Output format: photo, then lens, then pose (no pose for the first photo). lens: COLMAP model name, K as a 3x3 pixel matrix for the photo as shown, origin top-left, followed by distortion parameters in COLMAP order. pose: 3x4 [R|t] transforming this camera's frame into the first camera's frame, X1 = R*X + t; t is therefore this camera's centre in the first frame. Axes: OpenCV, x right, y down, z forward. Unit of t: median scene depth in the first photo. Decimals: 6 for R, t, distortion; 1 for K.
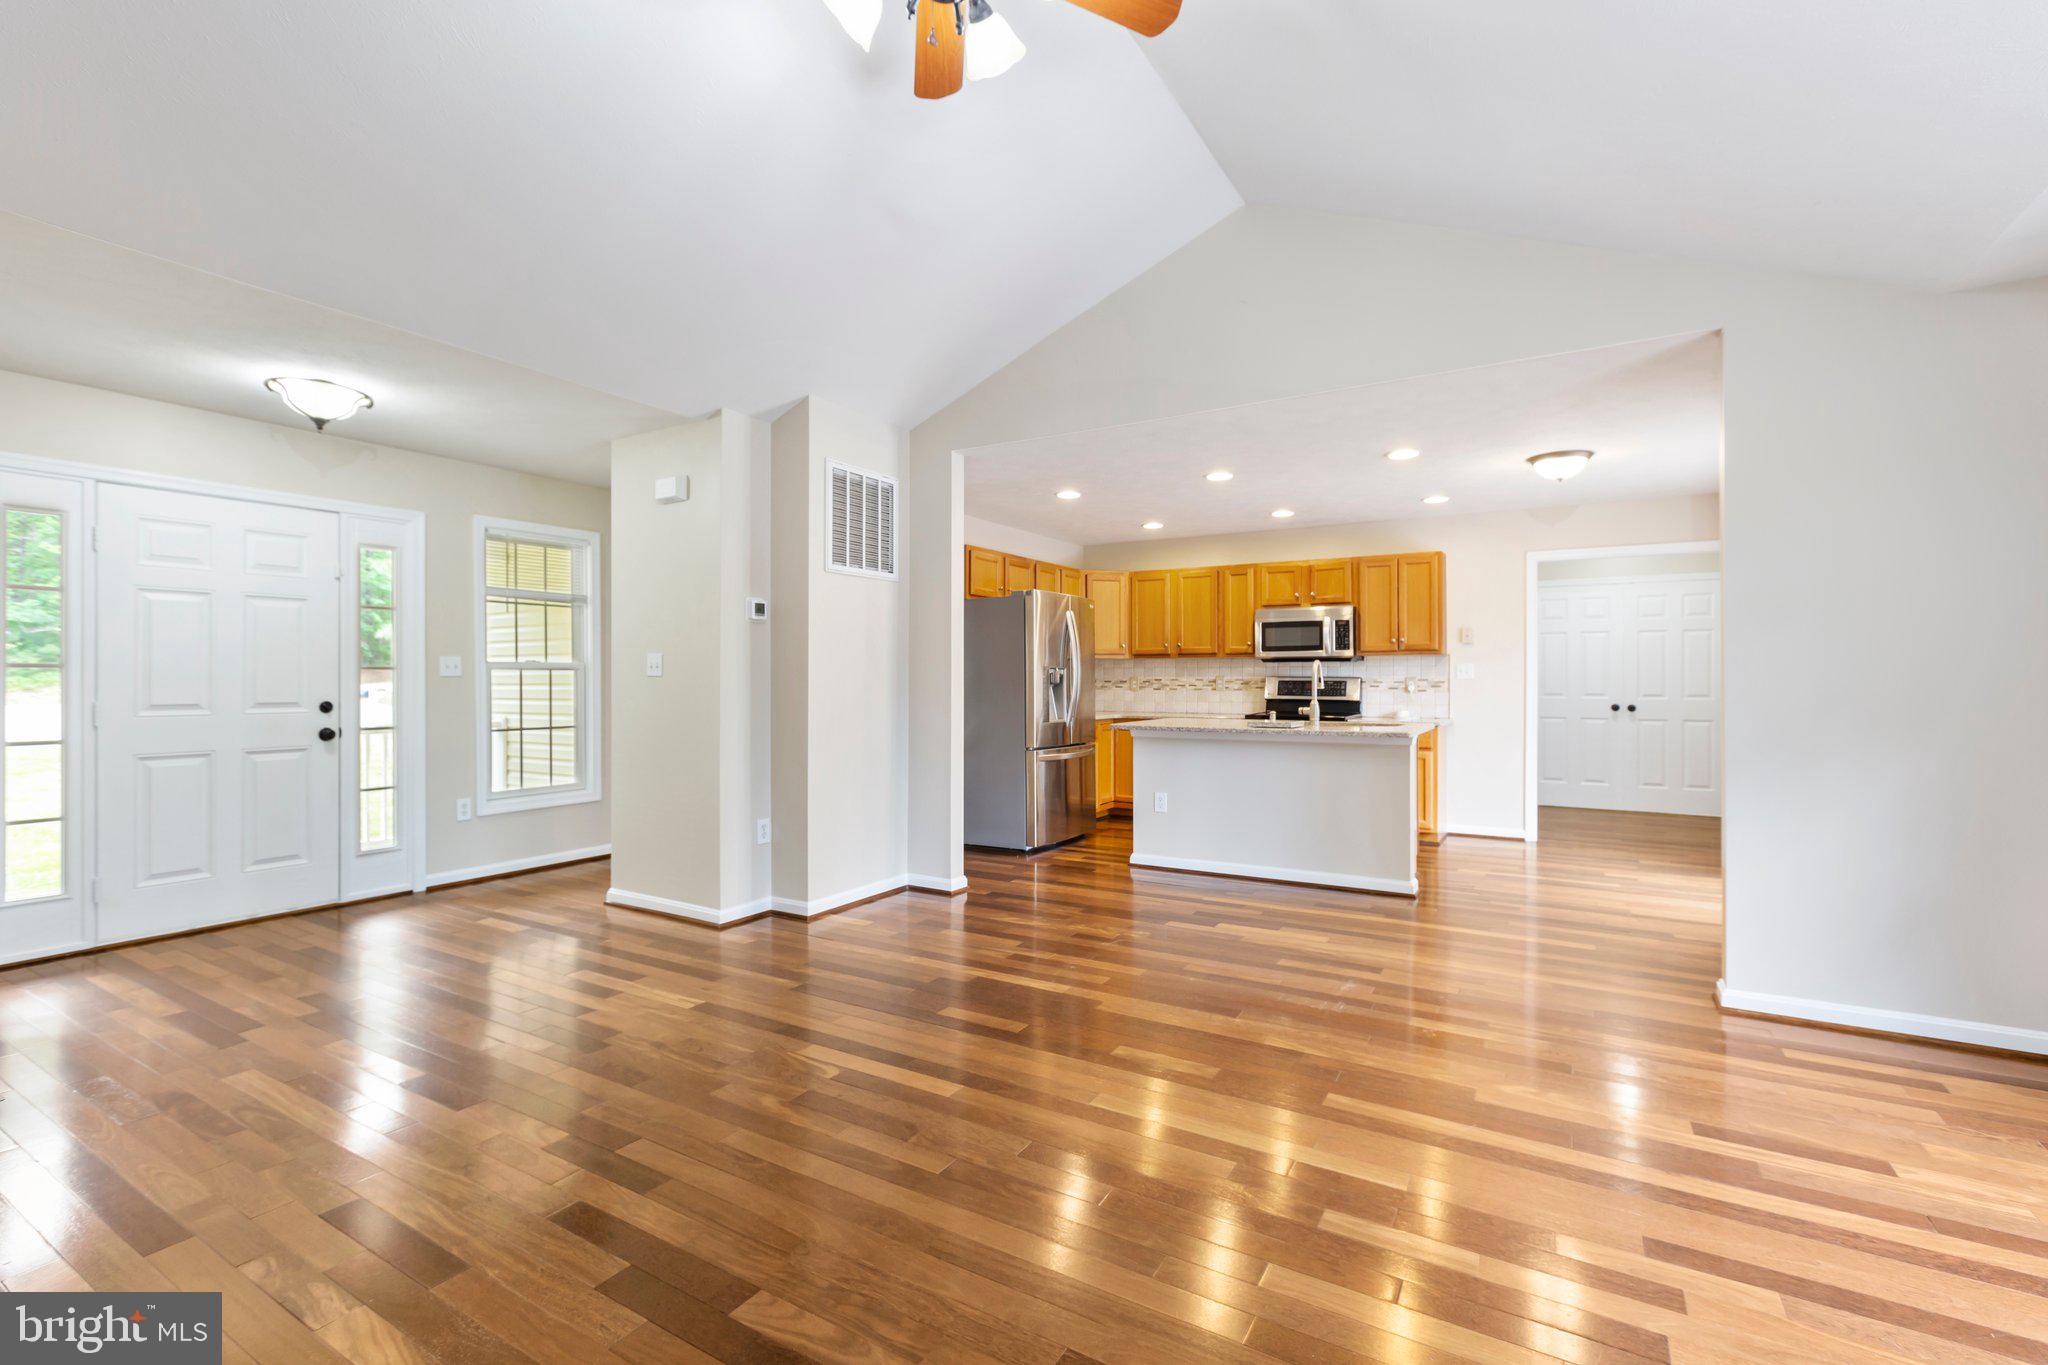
lens RADIAL K [[908.7, 0, 1023.8], [0, 908.7, 673.8], [0, 0, 1]] dist [-0.001661, -0.000144]
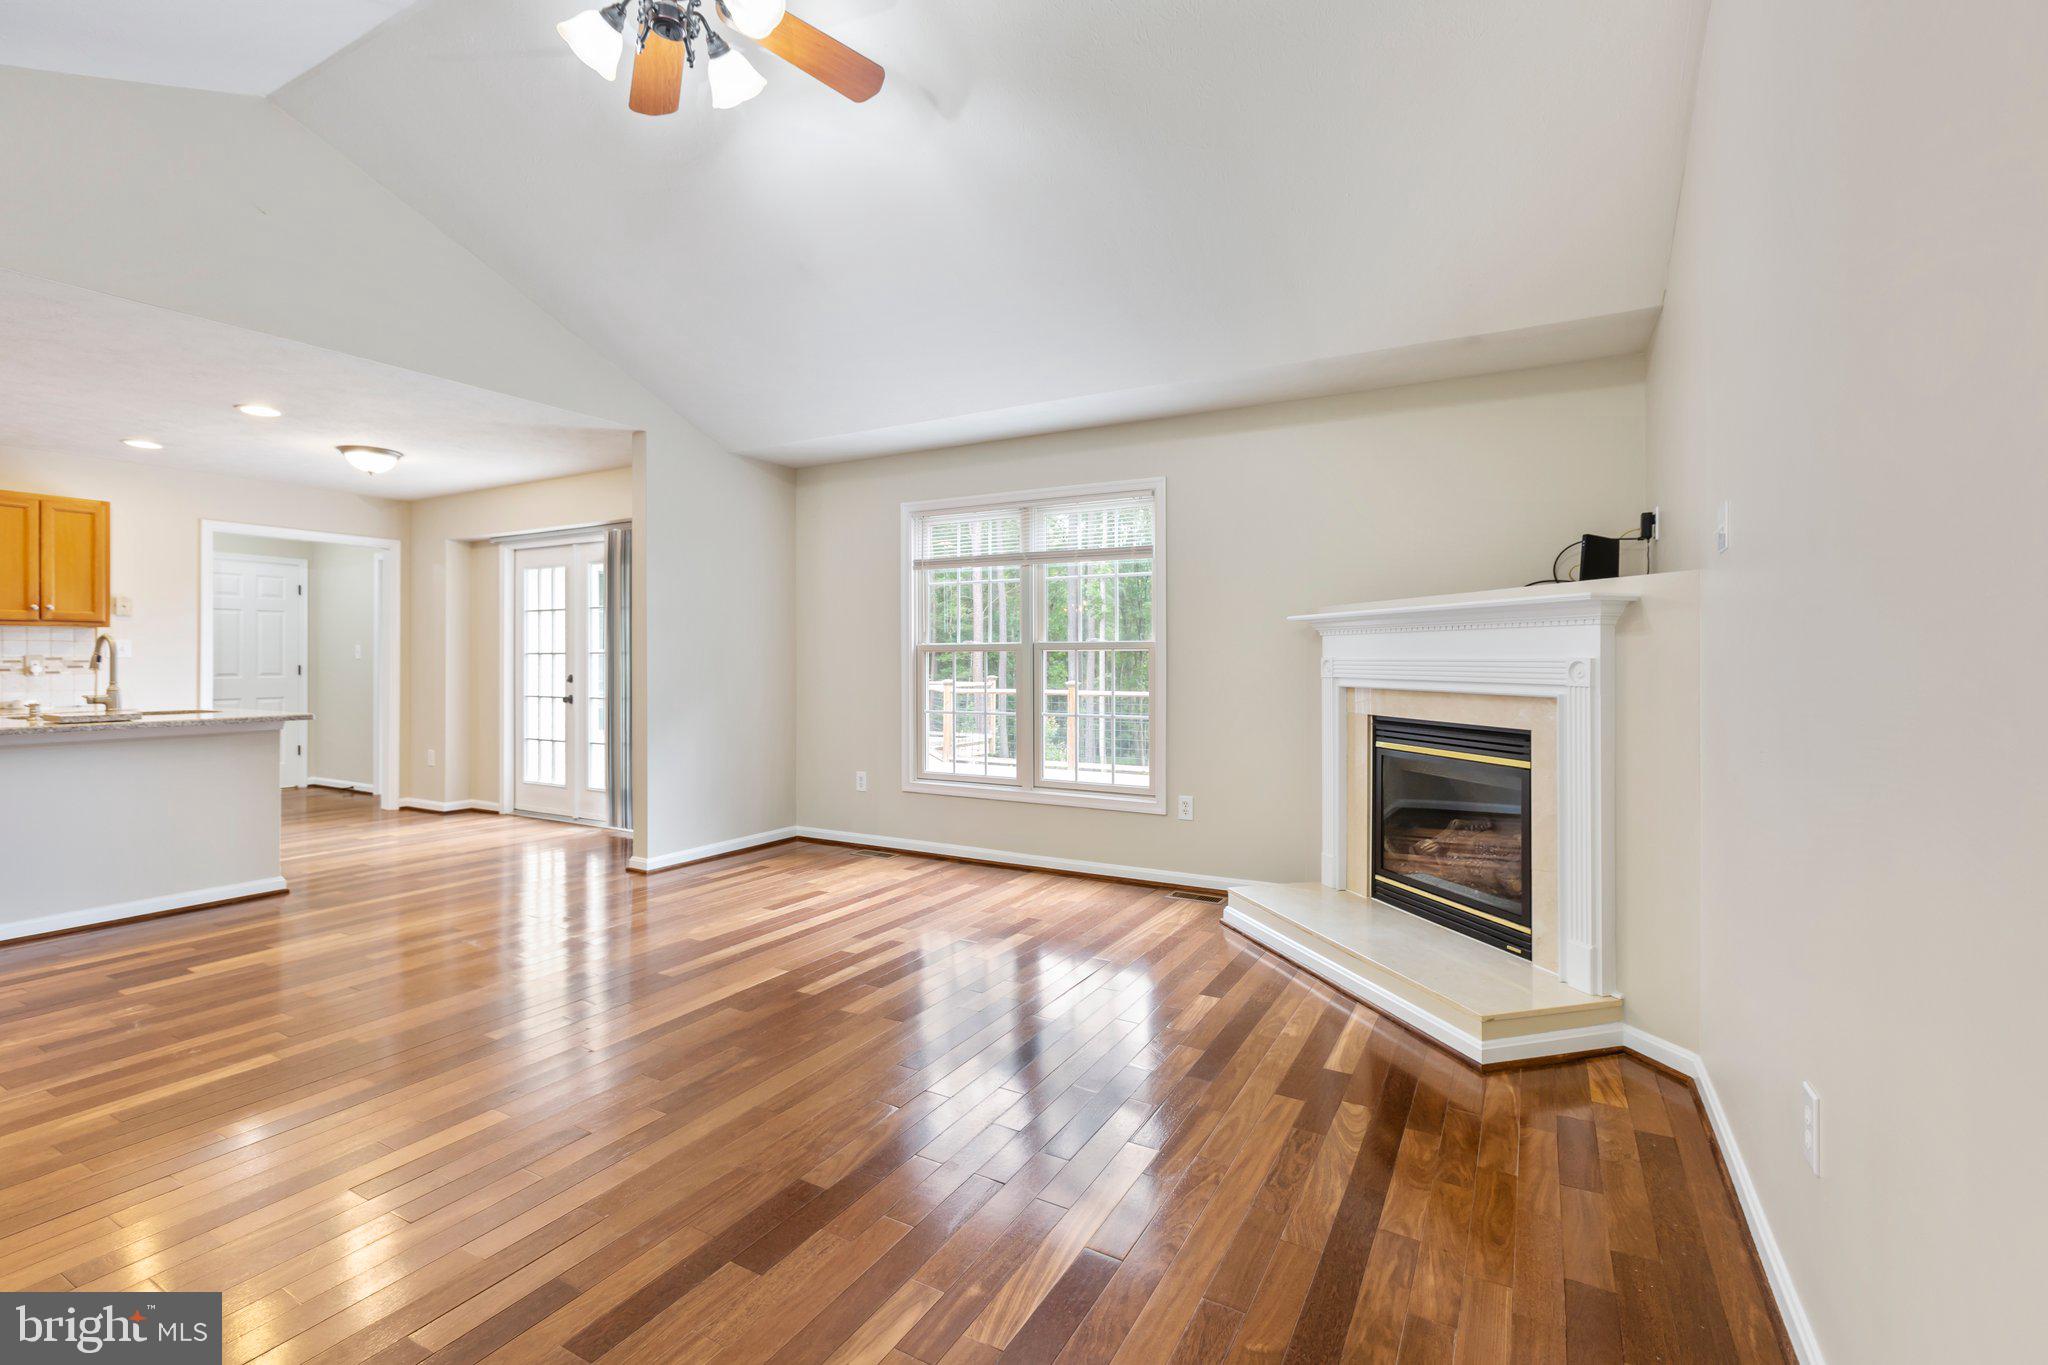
lens RADIAL K [[908.7, 0, 1020.8], [0, 908.7, 667.0], [0, 0, 1]] dist [-0.001661, -0.000144]
pose [[-0.024287, -0.006781, 0.999682, -0.397530], [-0.009146, 0.999937, 0.006561, 0.001216], [-0.999663, -0.008983, -0.024348, 0.202671]]
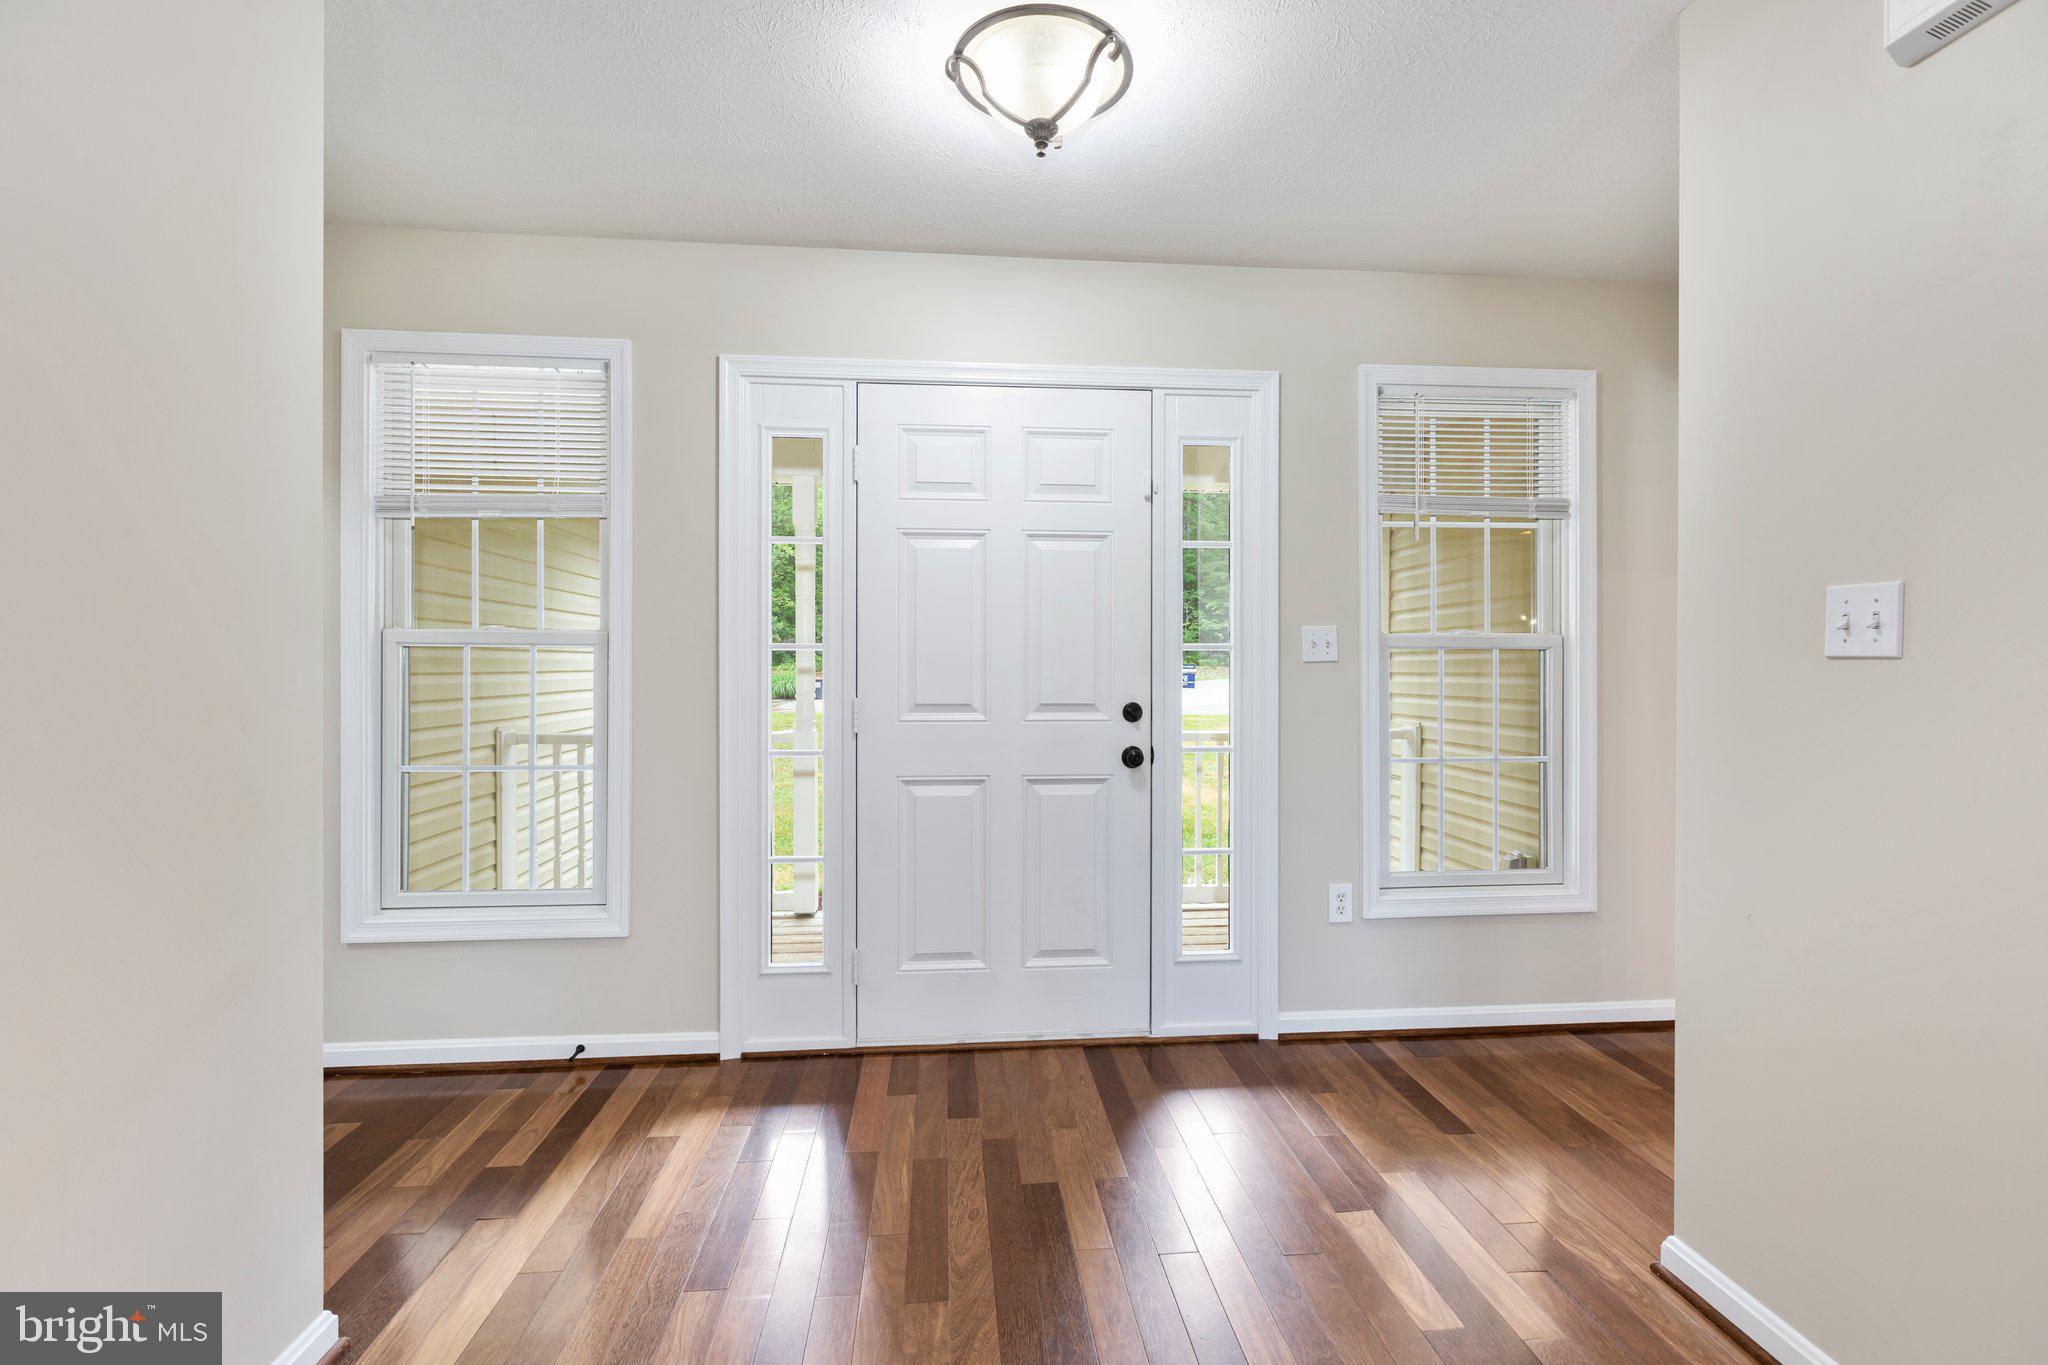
lens RADIAL K [[908.7, 0, 1026.9], [0, 908.7, 675.2], [0, 0, 1]] dist [-0.001661, -0.000144]
pose [[0.594458, 0.007034, -0.804096, -0.231907], [0.003662, 0.999928, 0.011455, 0.003362], [0.804118, -0.009754, 0.594389, 0.419924]]
